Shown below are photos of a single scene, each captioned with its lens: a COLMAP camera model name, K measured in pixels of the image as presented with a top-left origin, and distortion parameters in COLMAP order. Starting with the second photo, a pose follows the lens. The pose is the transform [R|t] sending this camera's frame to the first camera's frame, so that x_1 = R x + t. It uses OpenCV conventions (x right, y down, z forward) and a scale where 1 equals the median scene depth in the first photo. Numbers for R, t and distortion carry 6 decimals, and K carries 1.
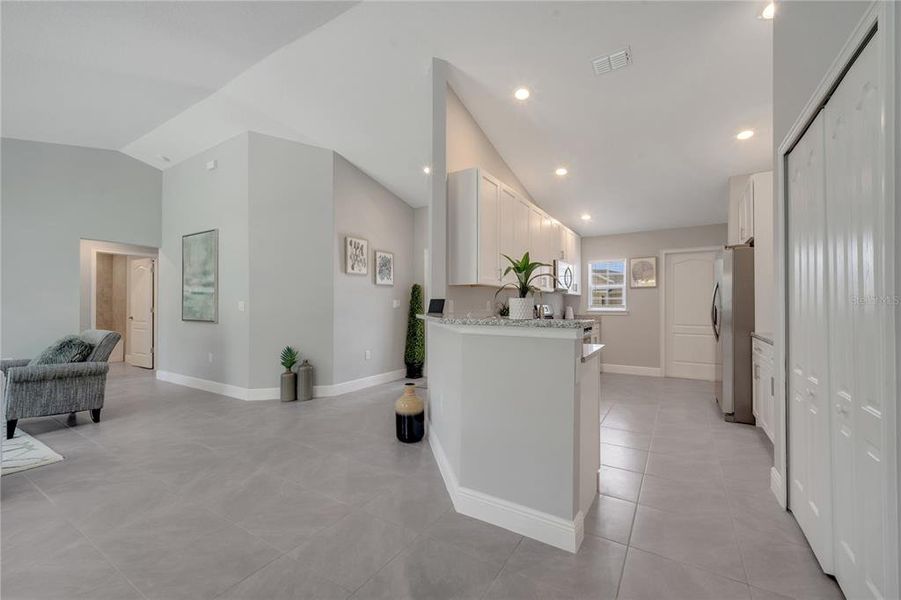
lens RADIAL K [[366.2, 0, 448.3], [0, 366.2, 304.2], [0, 0, 1]] dist [0.003561, -0.000616]
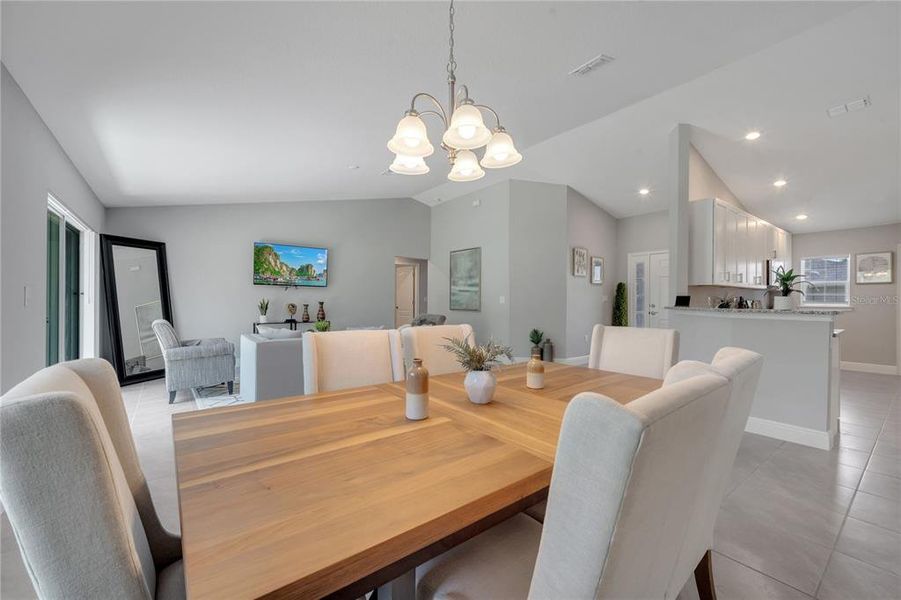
lens RADIAL K [[366.2, 0, 448.9], [0, 366.2, 299.6], [0, 0, 1]] dist [0.003561, -0.000616]
pose [[0.936845, 0.005686, -0.349699, -0.222891], [-0.004771, 0.999983, 0.003476, -0.000270], [0.349713, -0.001588, 0.936855, -0.375828]]
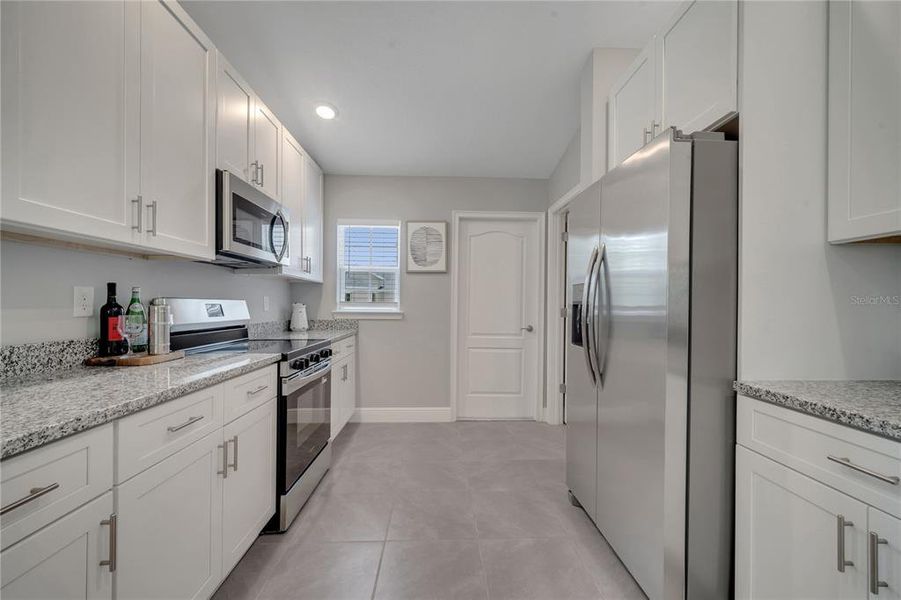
lens RADIAL K [[366.2, 0, 449.8], [0, 366.2, 303.6], [0, 0, 1]] dist [0.003561, -0.000616]
pose [[0.824755, 0.006903, 0.565448, 0.273550], [-0.010309, 0.999943, 0.002828, 0.003071], [-0.565396, -0.008162, 0.824779, 0.586867]]
